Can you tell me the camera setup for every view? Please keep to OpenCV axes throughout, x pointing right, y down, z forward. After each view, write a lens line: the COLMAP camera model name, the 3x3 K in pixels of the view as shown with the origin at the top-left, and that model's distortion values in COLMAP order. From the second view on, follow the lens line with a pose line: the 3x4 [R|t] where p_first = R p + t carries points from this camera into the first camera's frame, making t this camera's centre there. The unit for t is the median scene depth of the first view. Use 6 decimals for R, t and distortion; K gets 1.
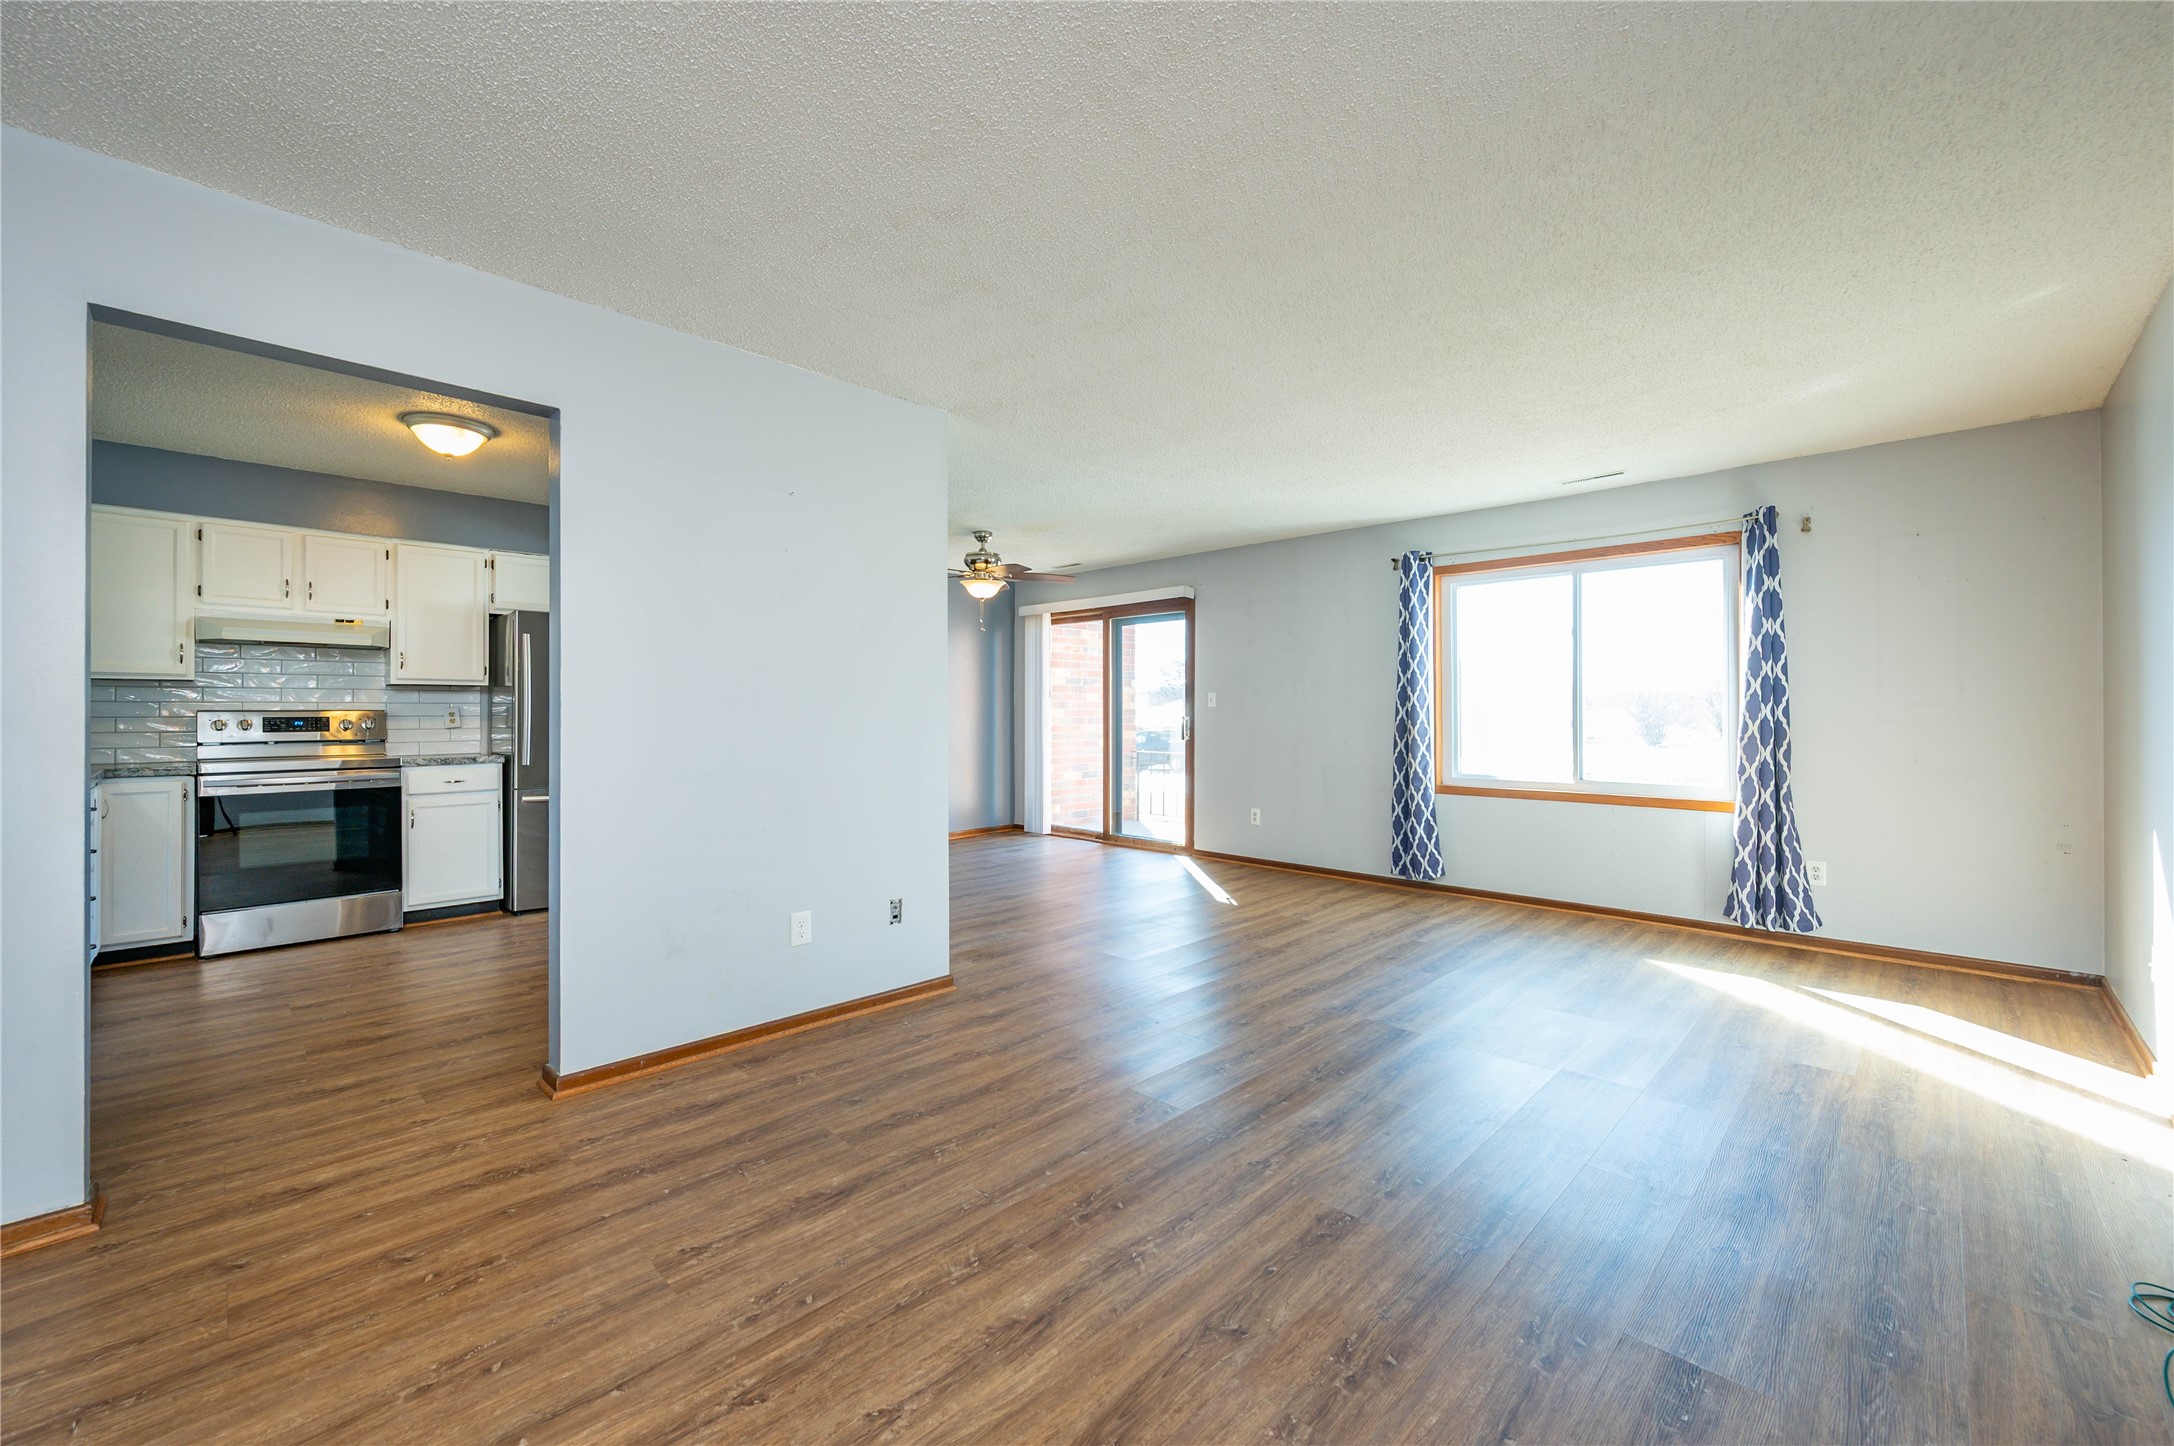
lens RADIAL K [[871.8, 0, 1083.1], [0, 871.8, 711.5], [0, 0, 1]] dist [-0.000361, -0.000147]
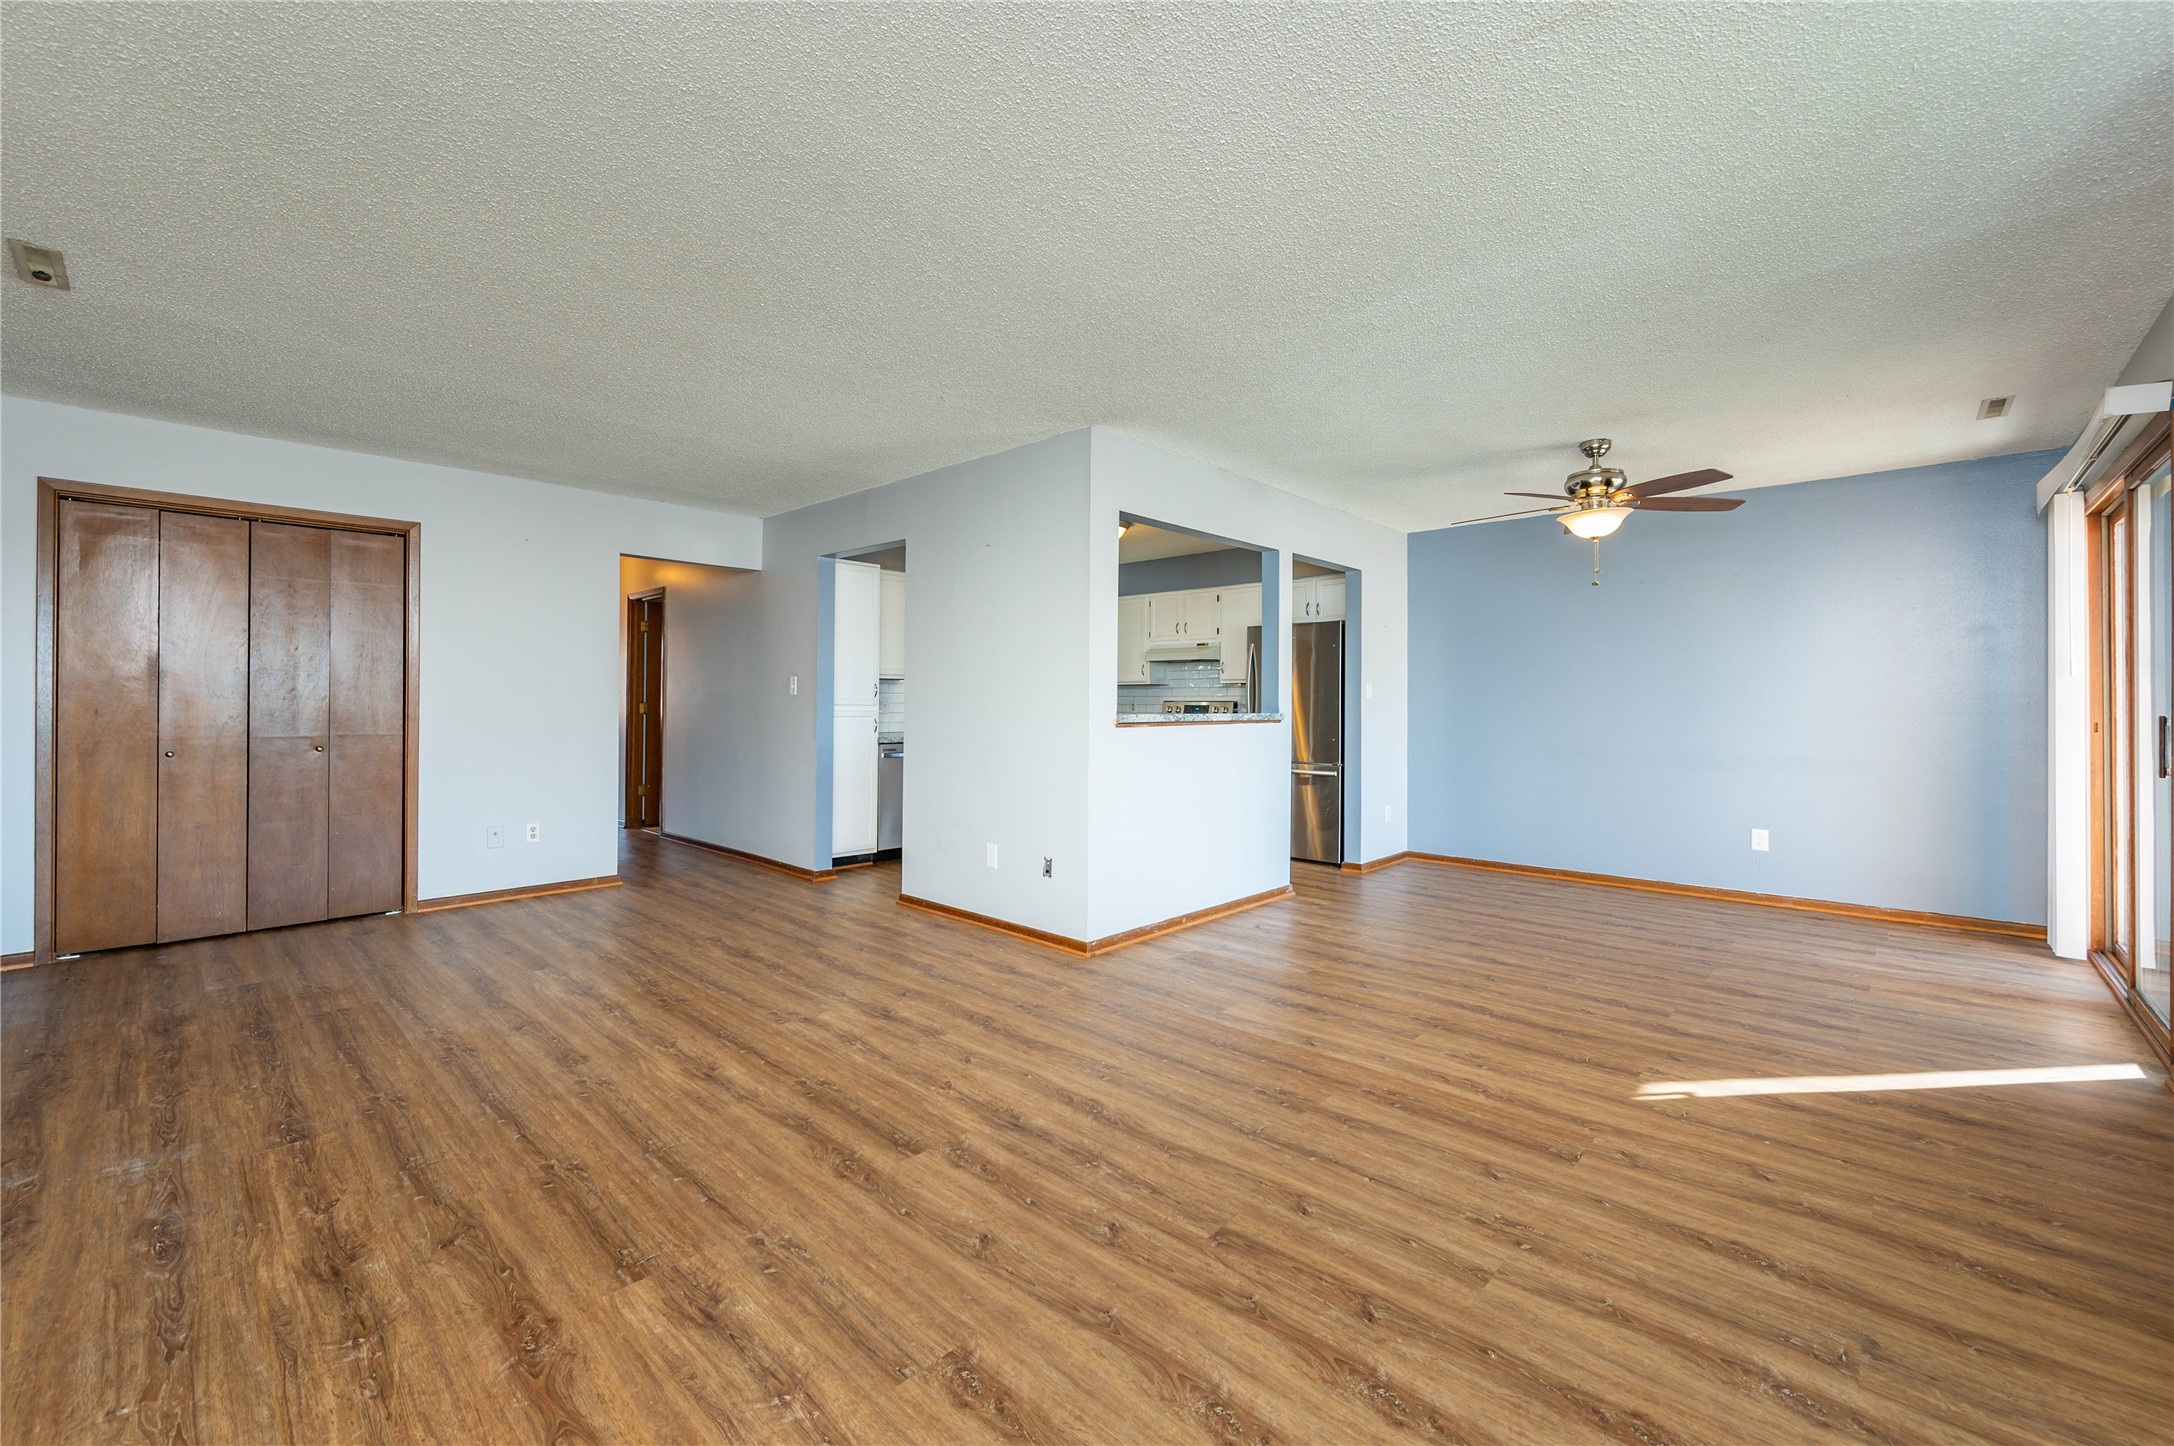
lens RADIAL K [[869.2, 0, 1086.8], [0, 869.2, 679.3], [0, 0, 1]] dist [-0.001581, -0.000267]
pose [[0.027351, -0.026017, -0.999287, 0.739660], [-0.002728, 0.999656, -0.026101, 0.001970], [0.999622, 0.003440, 0.027270, 0.763980]]
